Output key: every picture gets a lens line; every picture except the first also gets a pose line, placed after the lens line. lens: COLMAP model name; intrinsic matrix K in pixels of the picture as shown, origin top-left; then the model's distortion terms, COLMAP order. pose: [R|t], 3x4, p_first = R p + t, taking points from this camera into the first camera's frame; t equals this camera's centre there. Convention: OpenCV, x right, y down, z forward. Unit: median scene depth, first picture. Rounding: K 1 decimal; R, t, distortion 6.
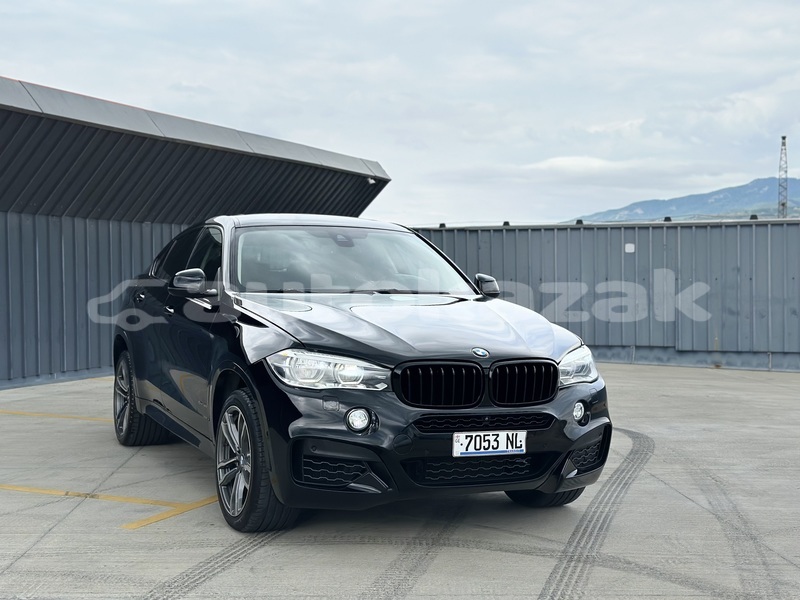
lens RADIAL K [[1123.2, 0, 400.0], [0, 1123.2, 300.0], [0, 0, 1]] dist [0.141185, -0.164319]
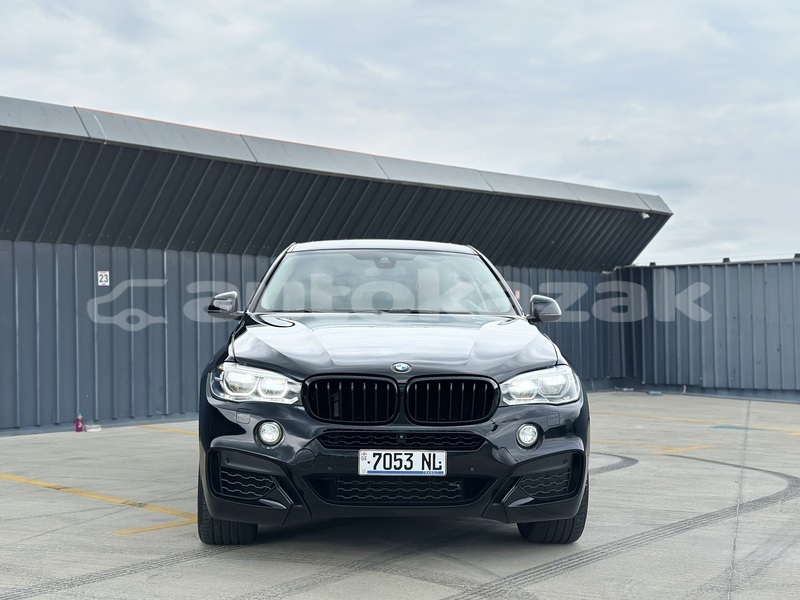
lens RADIAL K [[1107.0, 0, 400.0], [0, 1107.0, 300.0], [0, 0, 1]] dist [0.157590, -0.065246]
pose [[0.933721, -0.012517, -0.357784, 0.410497], [-0.003371, 0.999037, -0.043748, 0.030536], [0.357987, 0.042054, 0.932779, 0.117402]]
